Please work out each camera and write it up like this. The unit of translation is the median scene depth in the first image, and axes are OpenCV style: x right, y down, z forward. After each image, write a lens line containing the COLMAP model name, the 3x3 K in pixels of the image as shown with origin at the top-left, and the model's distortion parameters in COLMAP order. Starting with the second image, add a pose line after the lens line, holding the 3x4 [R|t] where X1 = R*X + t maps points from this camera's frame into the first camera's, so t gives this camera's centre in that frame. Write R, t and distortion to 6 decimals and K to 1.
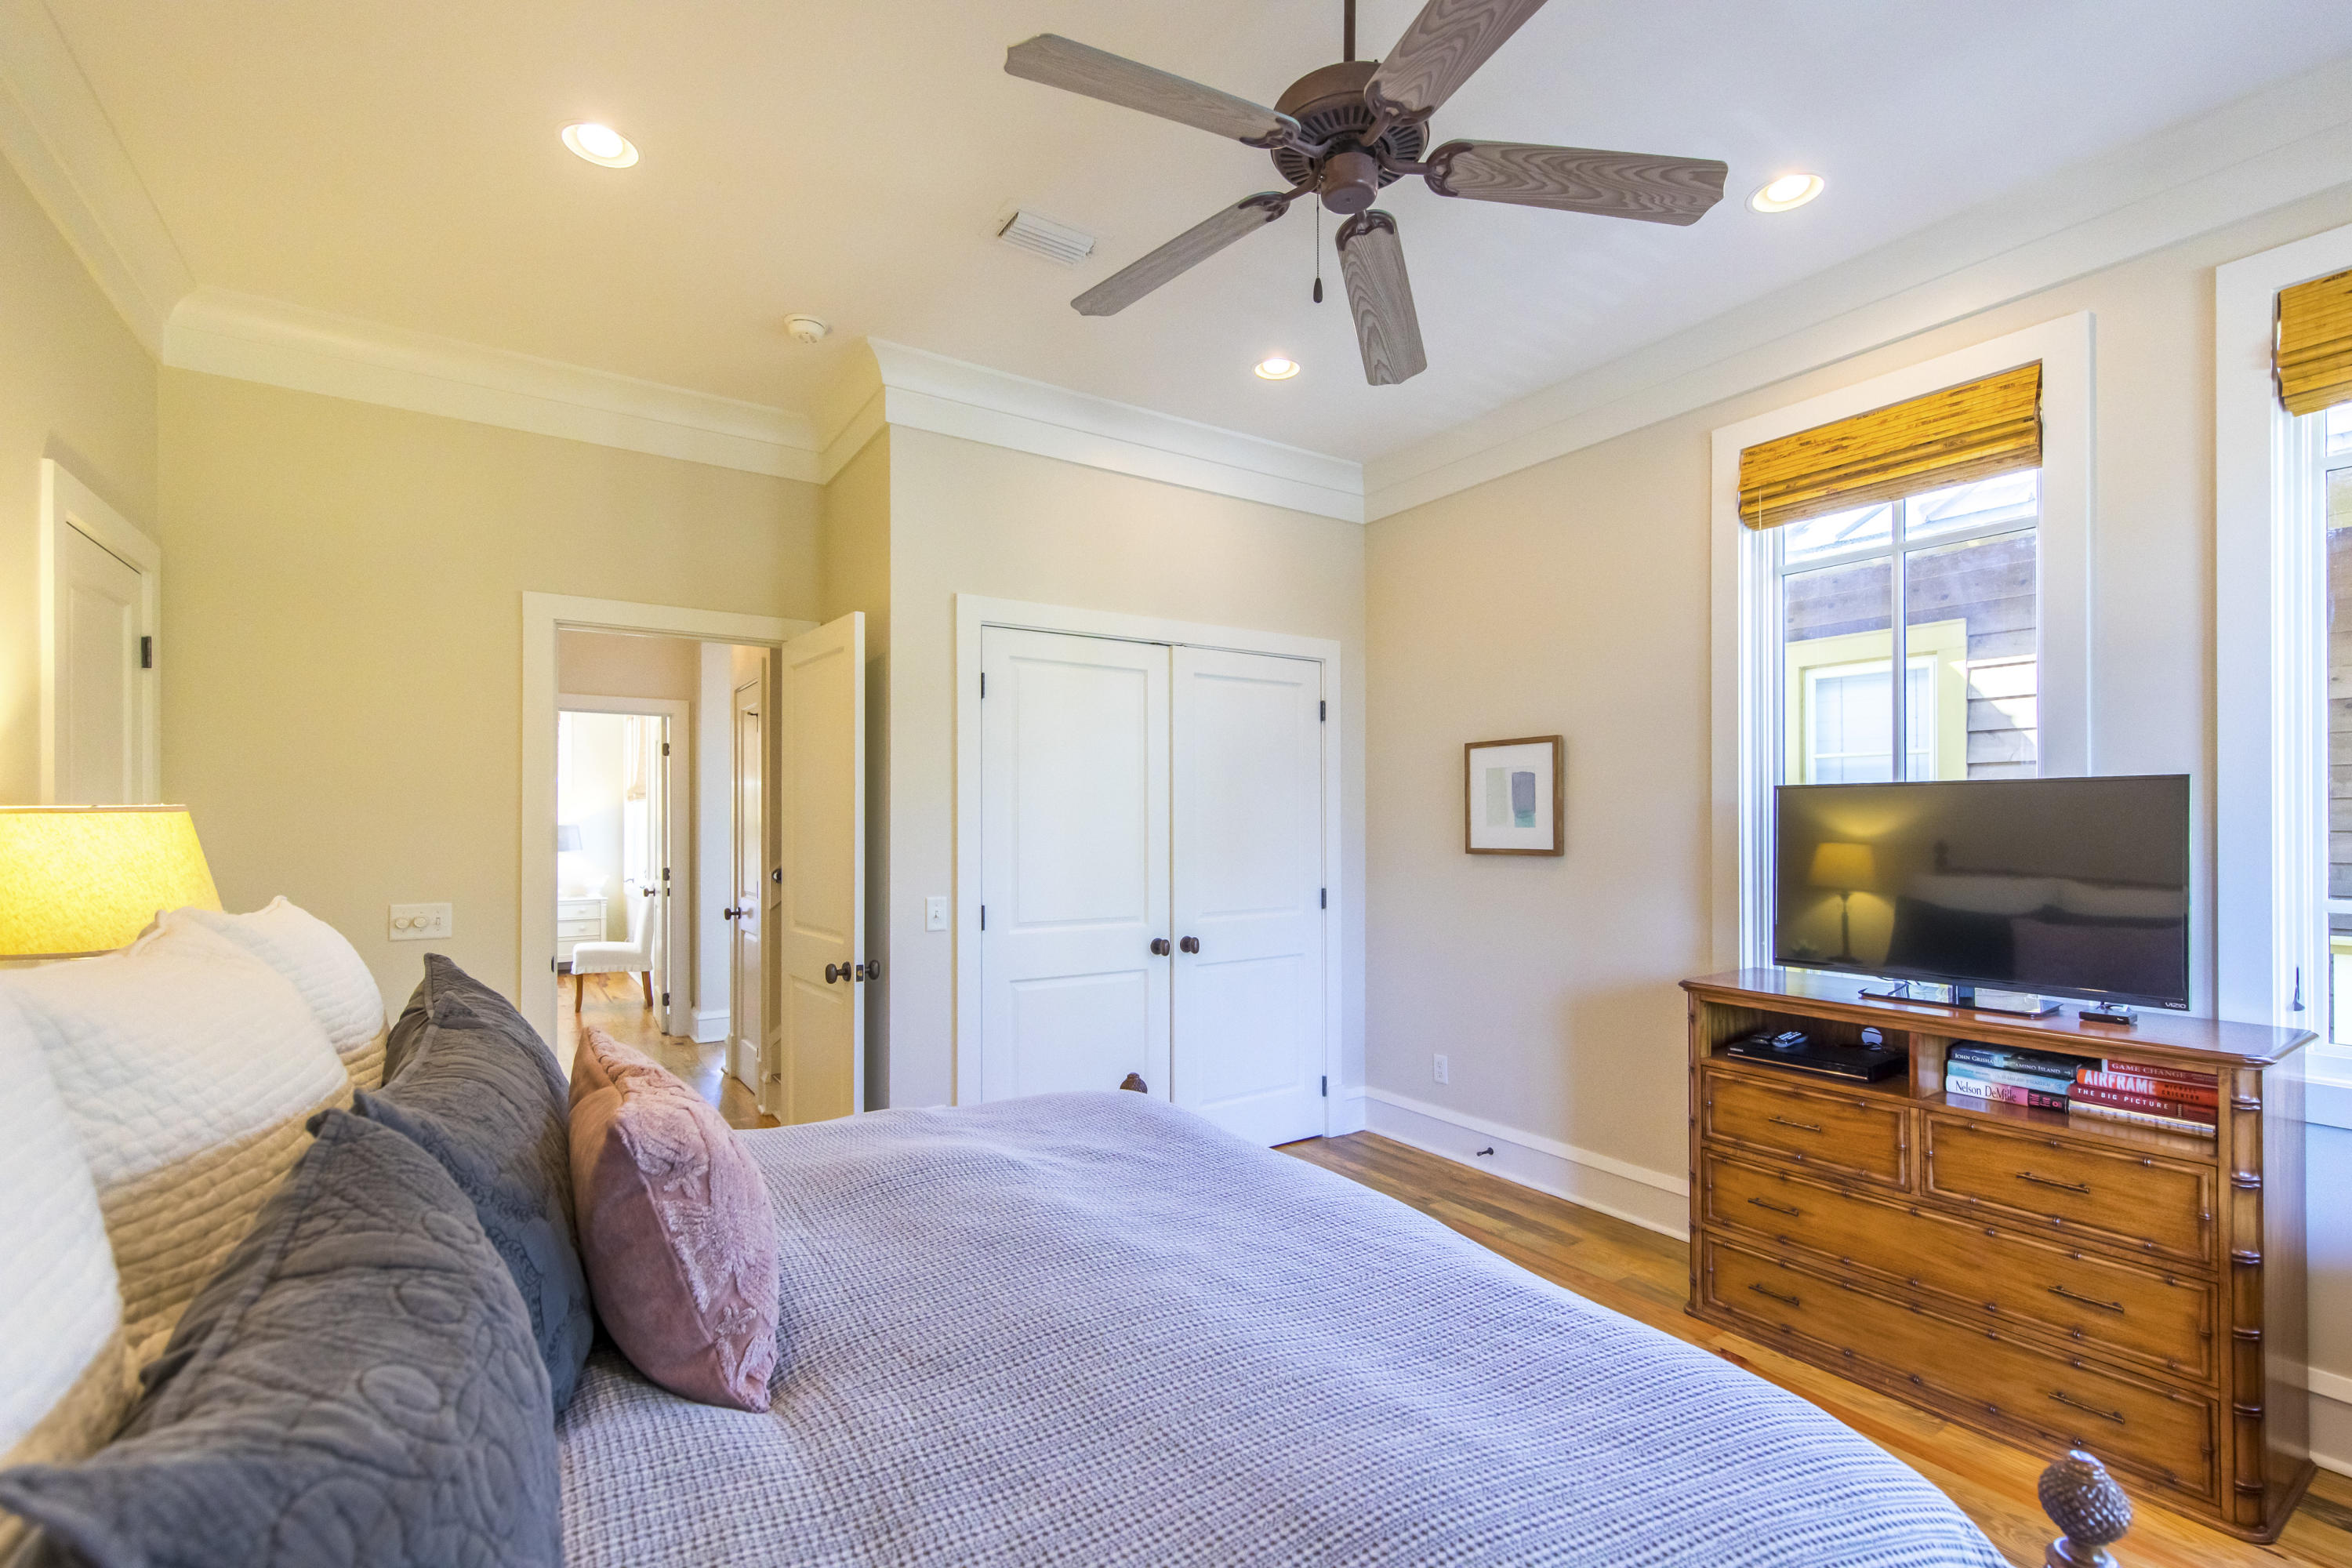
lens RADIAL K [[1072.8, 0, 1164.2], [0, 1072.8, 828.1], [0, 0, 1]] dist [0.005663, -0.000720]
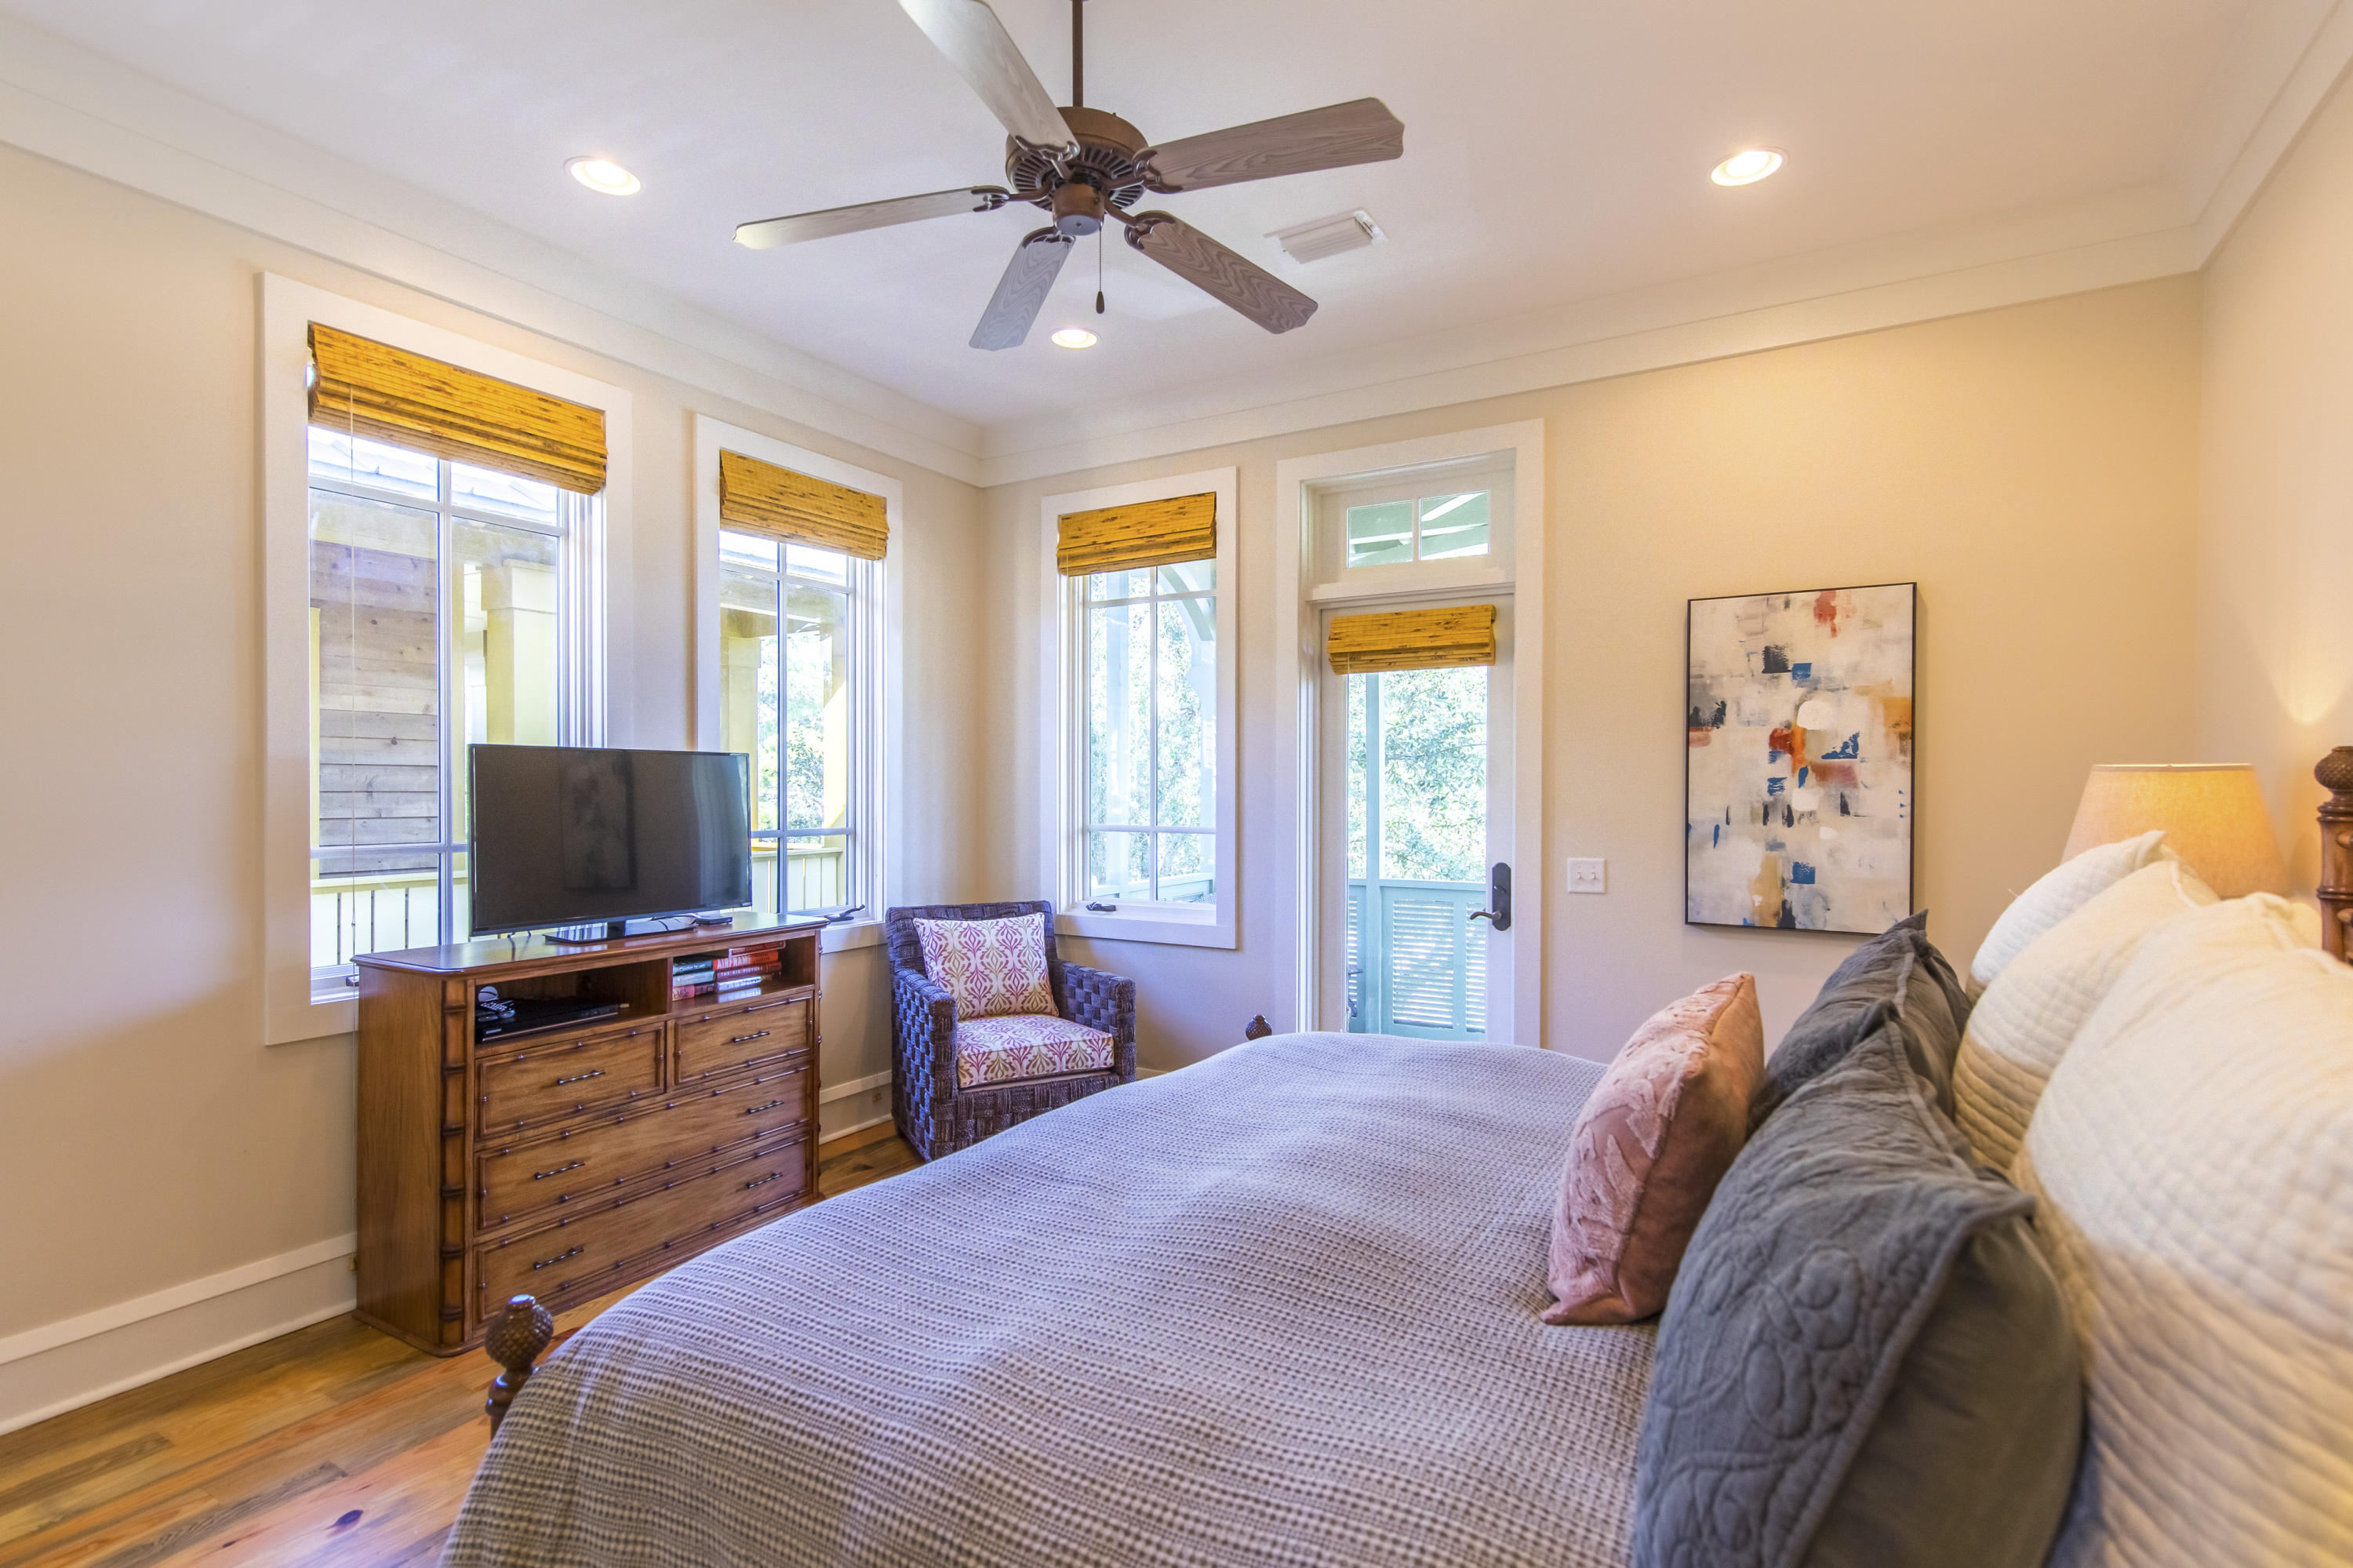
lens RADIAL K [[1073.3, 0, 1183.7], [0, 1073.3, 789.9], [0, 0, 1]] dist [0.005663, -0.000720]
pose [[-0.450061, -0.005681, 0.892980, -0.581677], [-0.000253, 0.999981, 0.006234, -0.005746], [-0.892998, 0.002580, -0.450053, 0.934865]]
